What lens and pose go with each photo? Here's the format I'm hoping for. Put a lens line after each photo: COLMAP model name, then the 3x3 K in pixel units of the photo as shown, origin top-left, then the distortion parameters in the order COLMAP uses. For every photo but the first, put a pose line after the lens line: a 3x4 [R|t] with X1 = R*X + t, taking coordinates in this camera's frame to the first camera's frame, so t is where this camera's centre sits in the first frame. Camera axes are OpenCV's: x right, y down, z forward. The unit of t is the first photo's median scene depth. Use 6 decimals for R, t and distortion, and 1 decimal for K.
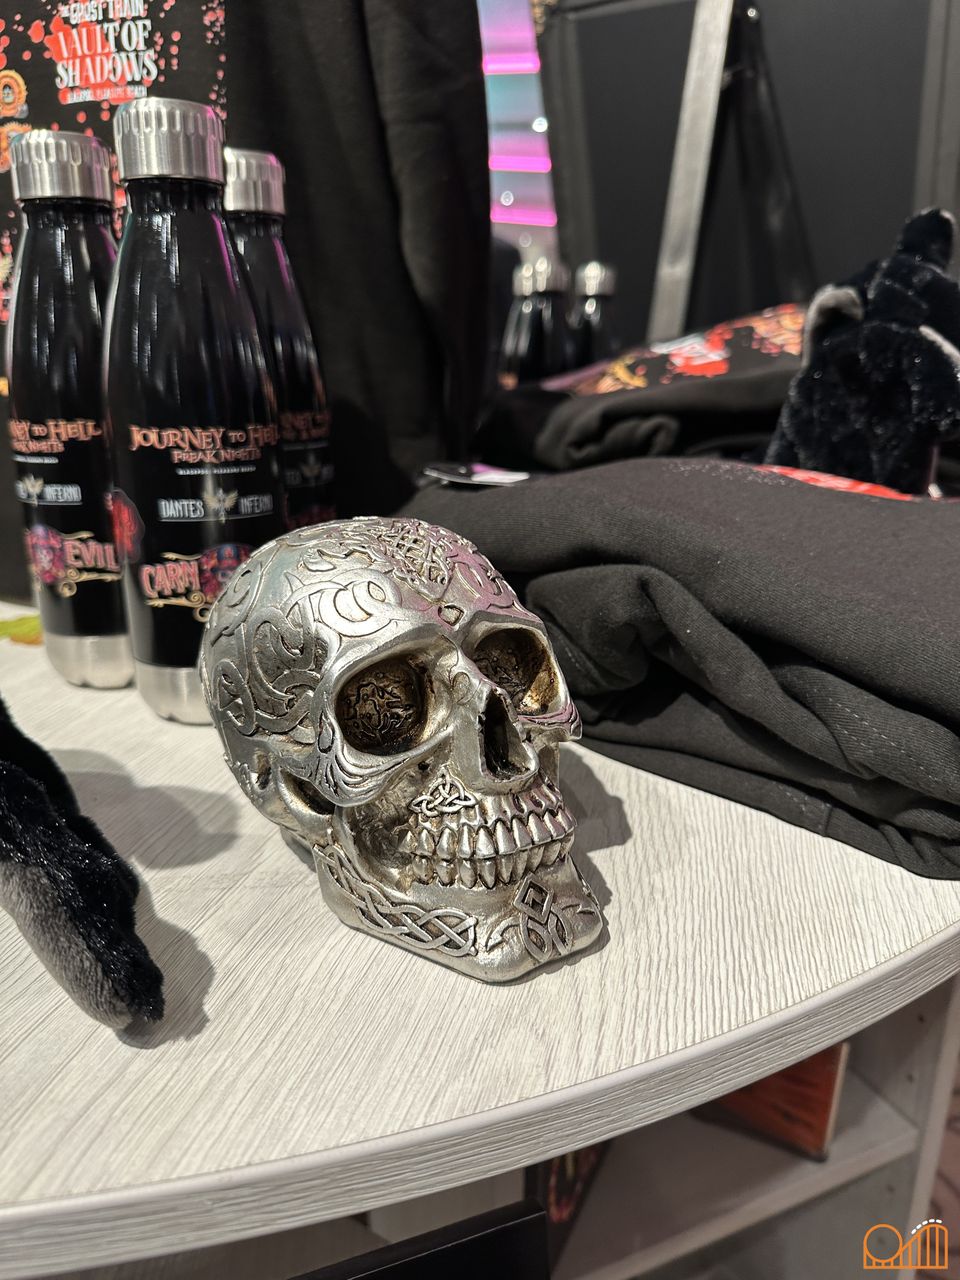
lens RADIAL K [[915.4, 0, 480.0], [0, 915.4, 640.0], [0, 0, 1]] dist [0.184712, -0.392470]
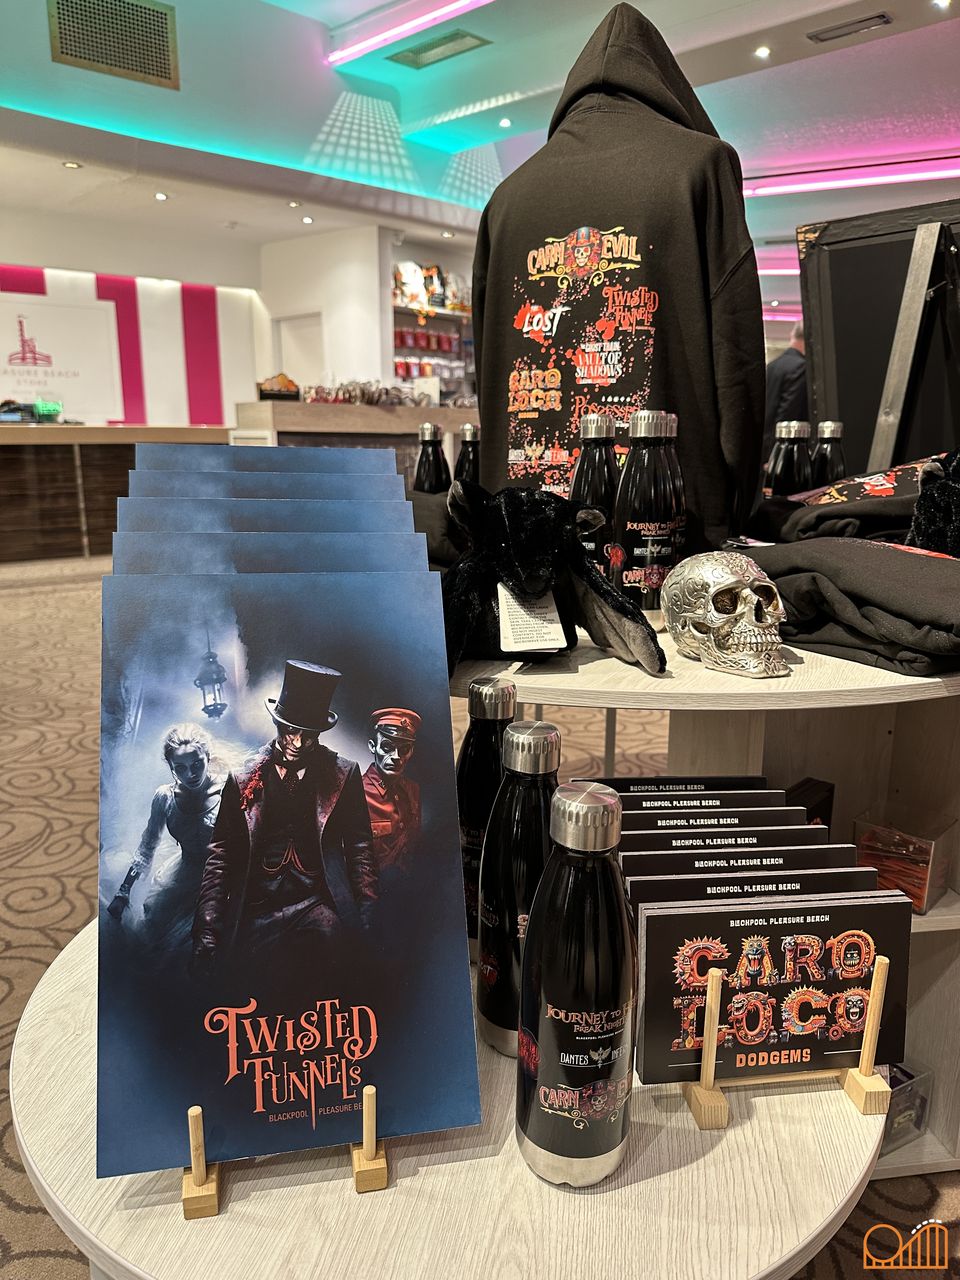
lens RADIAL K [[915.4, 0, 480.0], [0, 915.4, 640.0], [0, 0, 1]] dist [0.184712, -0.392470]
pose [[0.965500, 0.056303, -0.254244, -0.073371], [-0.078429, 0.993884, -0.077740, 0.404175], [0.248312, 0.094998, 0.964011, -1.889864]]
